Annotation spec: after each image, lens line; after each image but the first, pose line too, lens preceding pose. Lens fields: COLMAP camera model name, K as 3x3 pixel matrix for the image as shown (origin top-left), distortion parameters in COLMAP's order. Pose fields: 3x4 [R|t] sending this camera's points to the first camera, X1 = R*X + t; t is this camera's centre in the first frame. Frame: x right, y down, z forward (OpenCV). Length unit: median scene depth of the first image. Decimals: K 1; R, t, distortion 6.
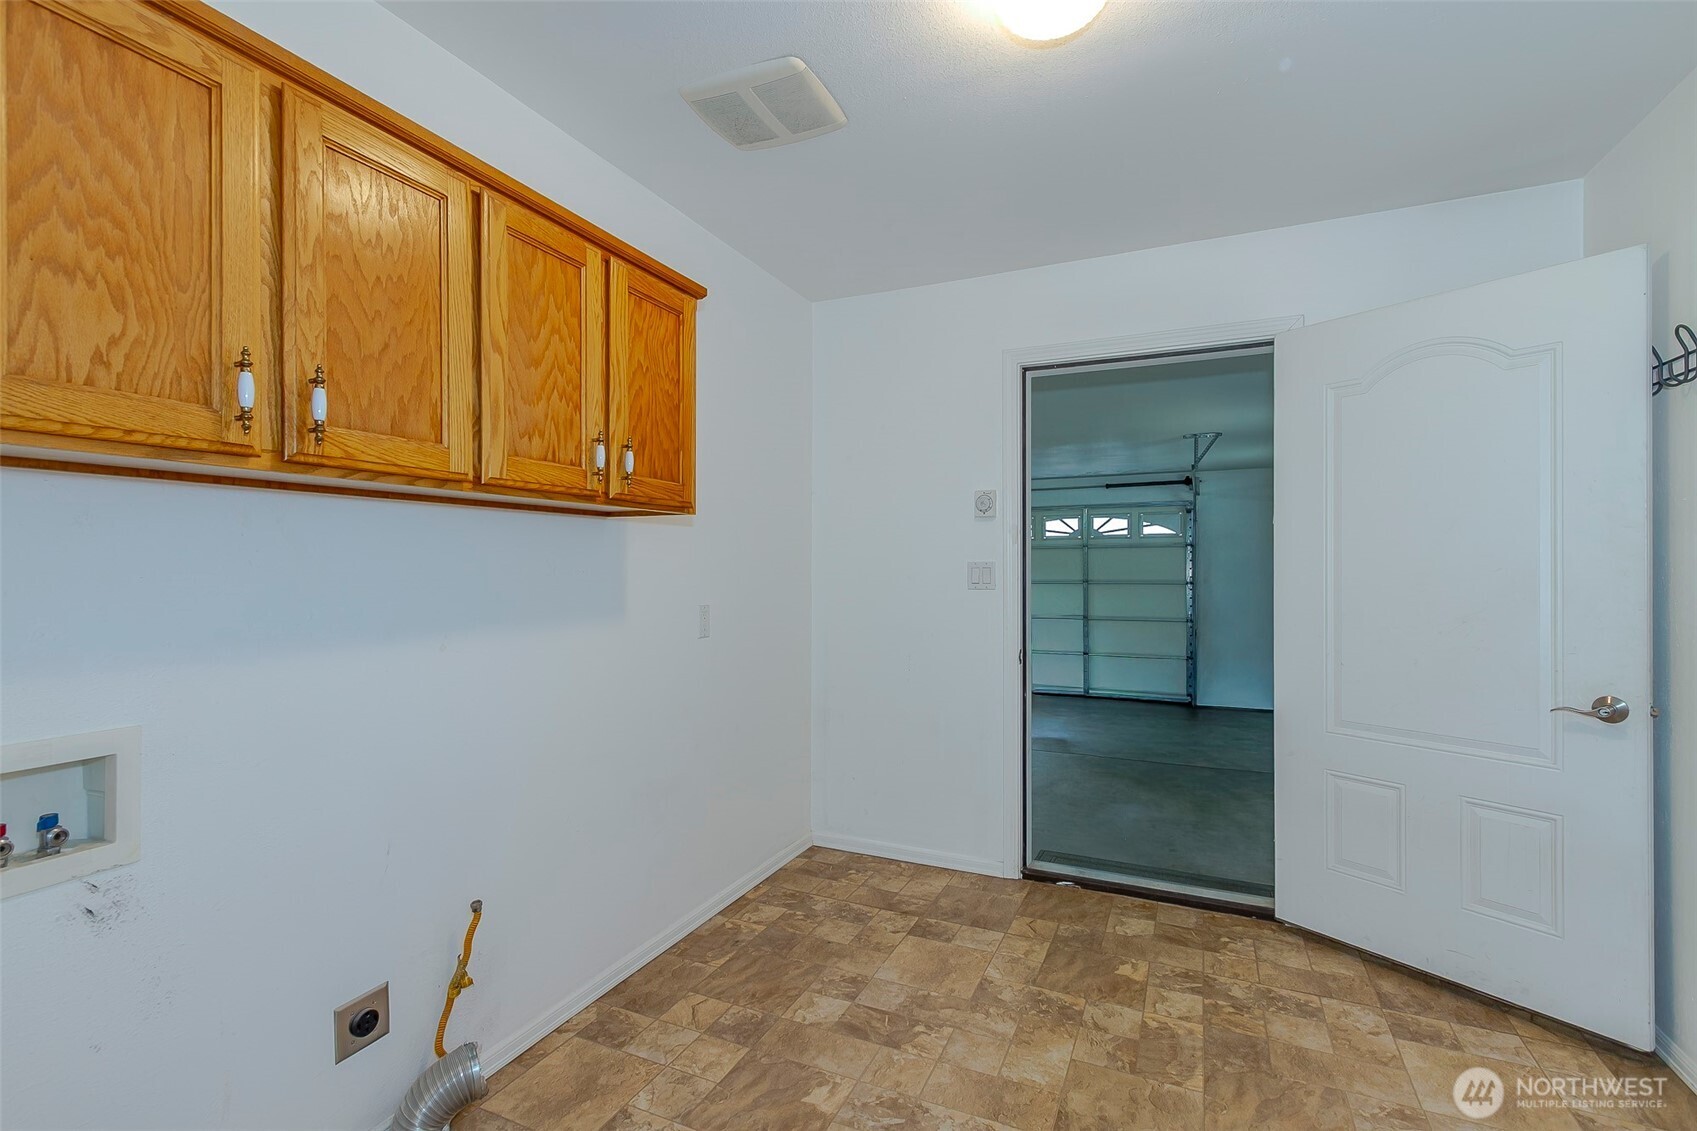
lens RADIAL K [[772.3, 0, 836.8], [0, 772.3, 676.7], [0, 0, 1]] dist [0.015615, -0.000341]
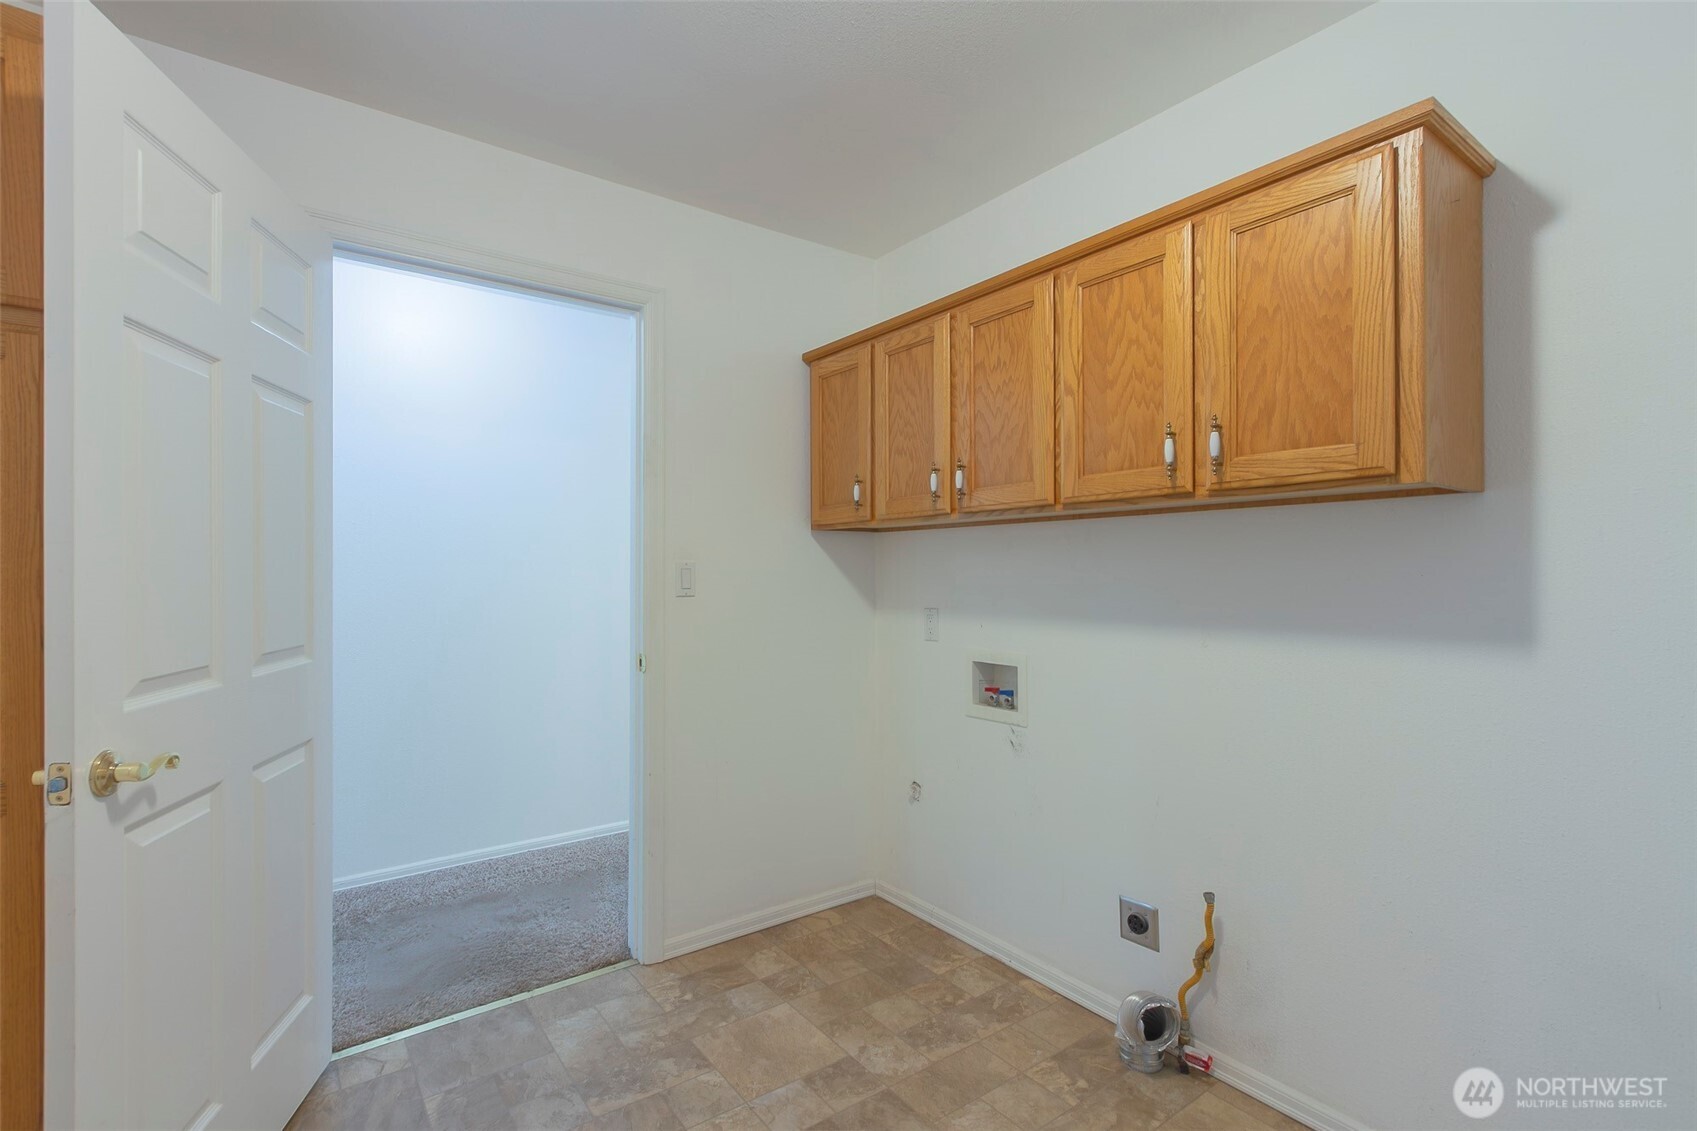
lens RADIAL K [[776.0, 0, 840.4], [0, 776.0, 568.7], [0, 0, 1]] dist [0.012269, -0.004216]
pose [[-0.481445, -0.005895, -0.876457, 0.794159], [-0.124233, 0.990340, 0.061581, -0.189154], [0.867627, 0.138533, -0.477527, 1.342072]]
